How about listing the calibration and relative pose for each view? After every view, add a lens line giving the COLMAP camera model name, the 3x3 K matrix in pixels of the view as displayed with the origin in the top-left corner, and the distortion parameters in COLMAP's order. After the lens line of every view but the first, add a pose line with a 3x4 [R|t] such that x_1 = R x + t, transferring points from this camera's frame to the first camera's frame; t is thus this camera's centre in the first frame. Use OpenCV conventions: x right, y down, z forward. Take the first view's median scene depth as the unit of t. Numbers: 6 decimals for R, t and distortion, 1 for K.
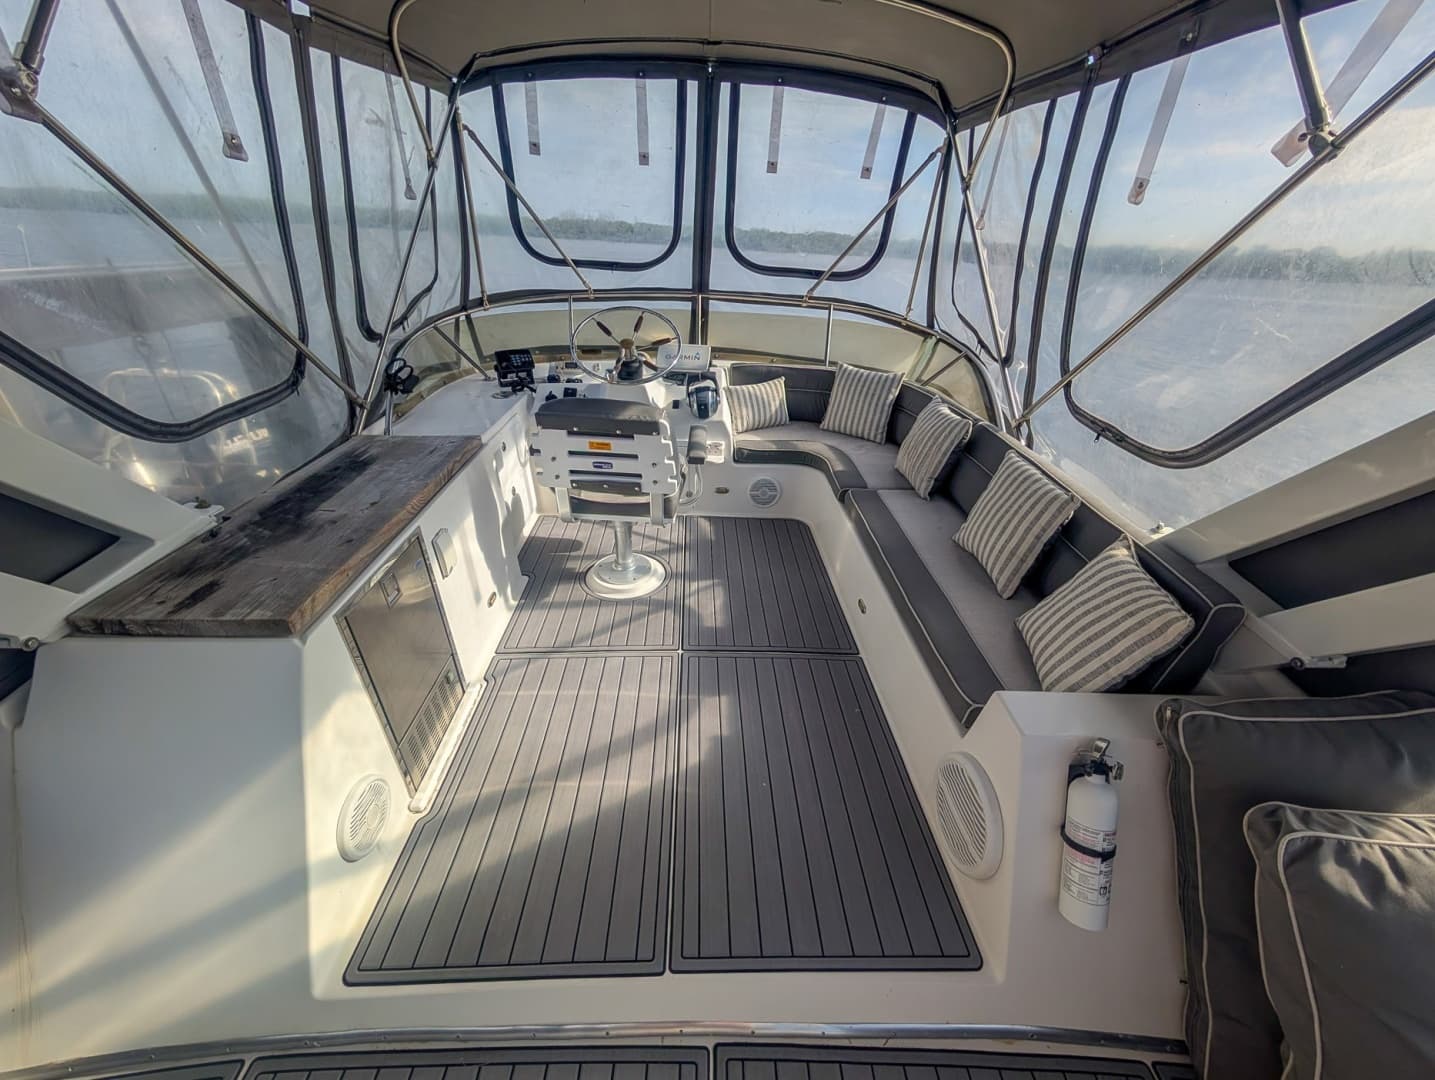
lens RADIAL K [[547.6, 0, 720.3], [0, 547.6, 538.4], [0, 0, 1]] dist [-0.002535, 0.000120]
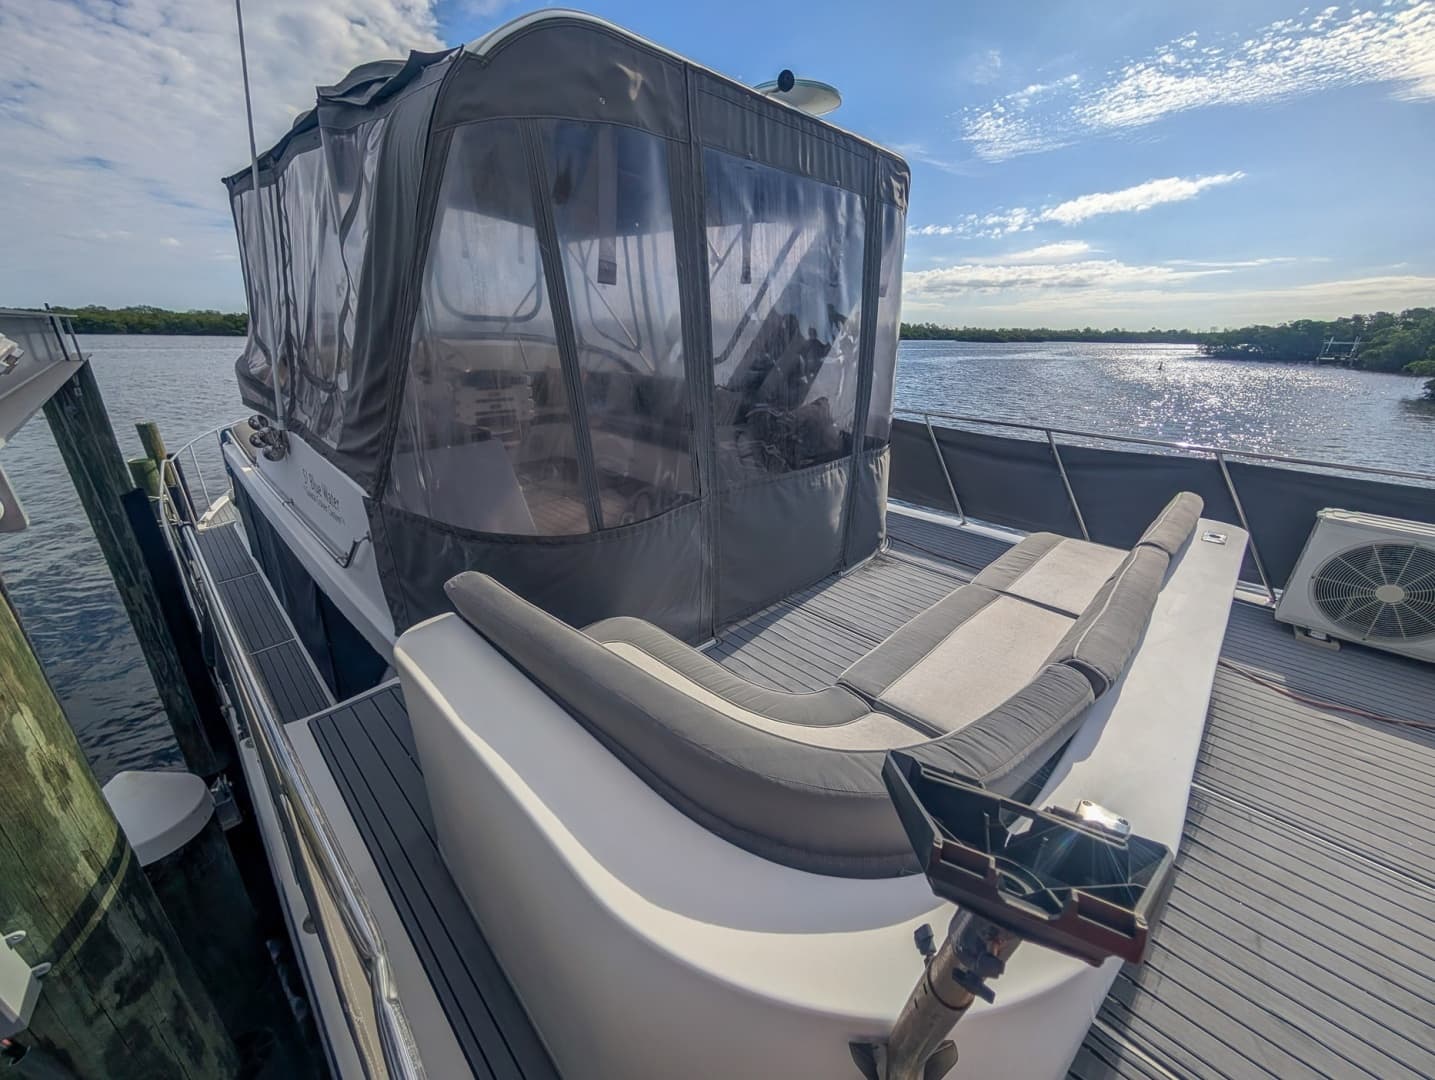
lens RADIAL K [[547.6, 0, 716.1], [0, 547.6, 539.7], [0, 0, 1]] dist [-0.002535, 0.000120]
pose [[0.722824, -0.290233, 0.627129, -0.849130], [0.355791, 0.934299, 0.022308, 0.452462], [-0.592401, 0.207002, 0.778596, -0.706126]]
